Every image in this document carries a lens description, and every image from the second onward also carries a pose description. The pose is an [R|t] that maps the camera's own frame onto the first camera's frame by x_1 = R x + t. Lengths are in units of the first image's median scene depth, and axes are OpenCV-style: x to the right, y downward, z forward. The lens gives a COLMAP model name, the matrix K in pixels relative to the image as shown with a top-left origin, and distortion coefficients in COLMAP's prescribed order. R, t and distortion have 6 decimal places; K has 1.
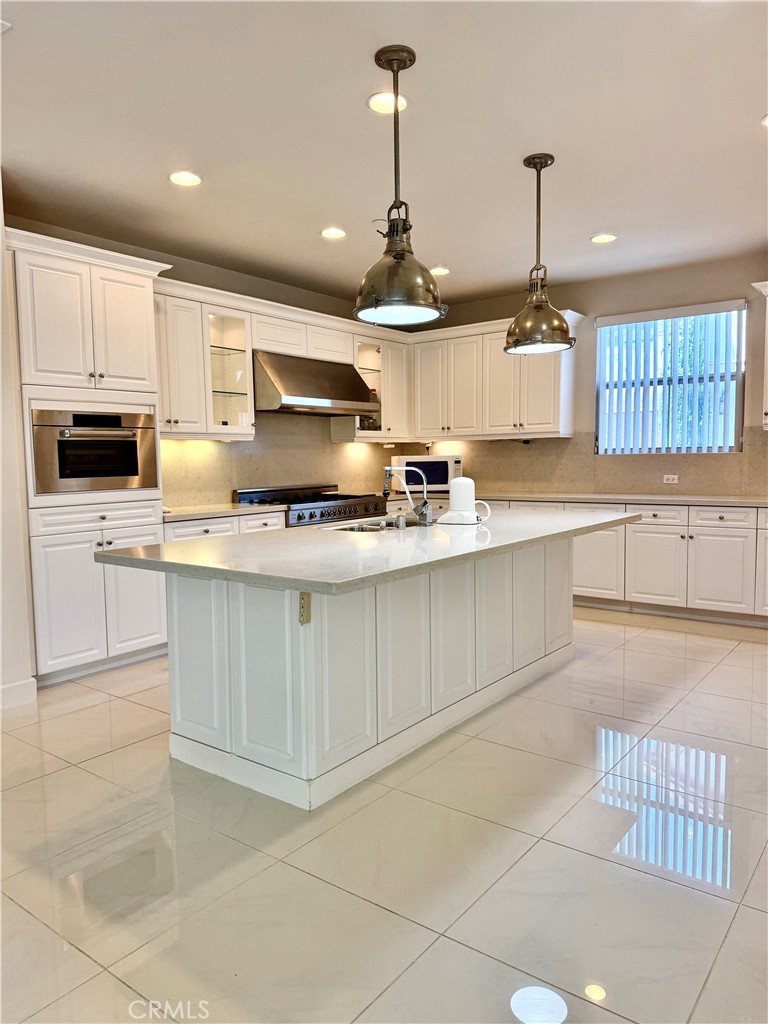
lens RADIAL K [[720.6, 0, 384.0], [0, 720.6, 532.0], [0, 0, 1]] dist [0.067529, -0.099937]
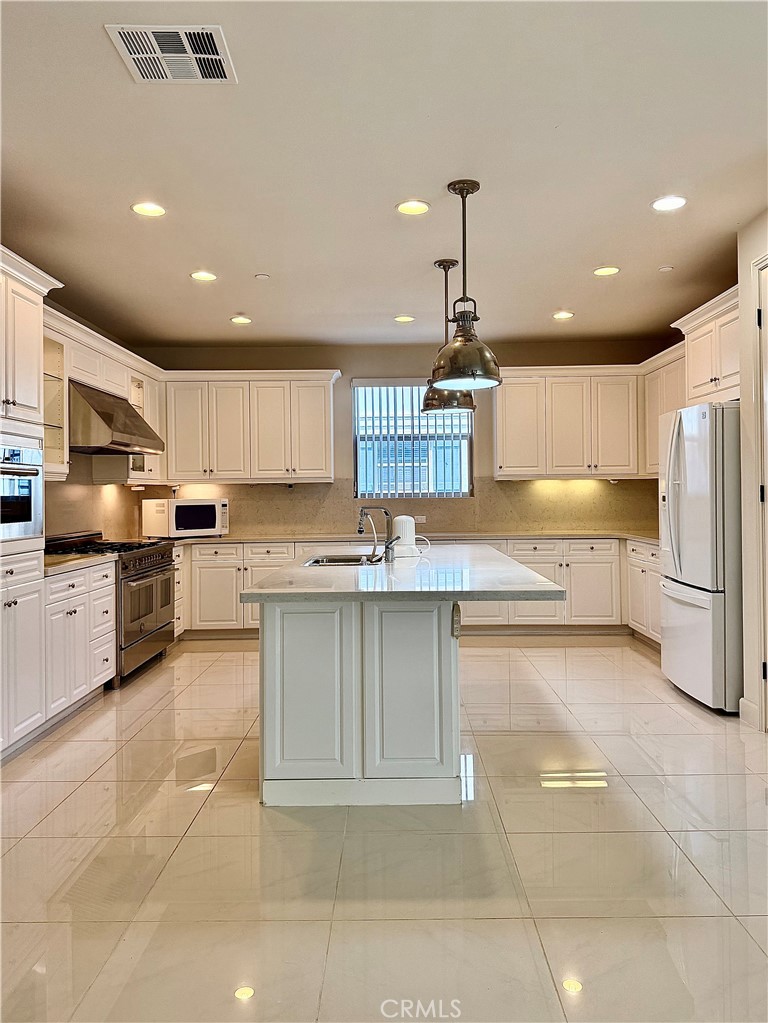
lens RADIAL K [[802.4, 0, 384.0], [0, 802.4, 511.5], [0, 0, 1]] dist [0.004831, -0.000641]
pose [[0.791336, -0.007083, 0.611341, -0.455550], [0.063324, 0.995504, -0.070436, 0.001988], [-0.608094, 0.094451, 0.788227, 0.012443]]
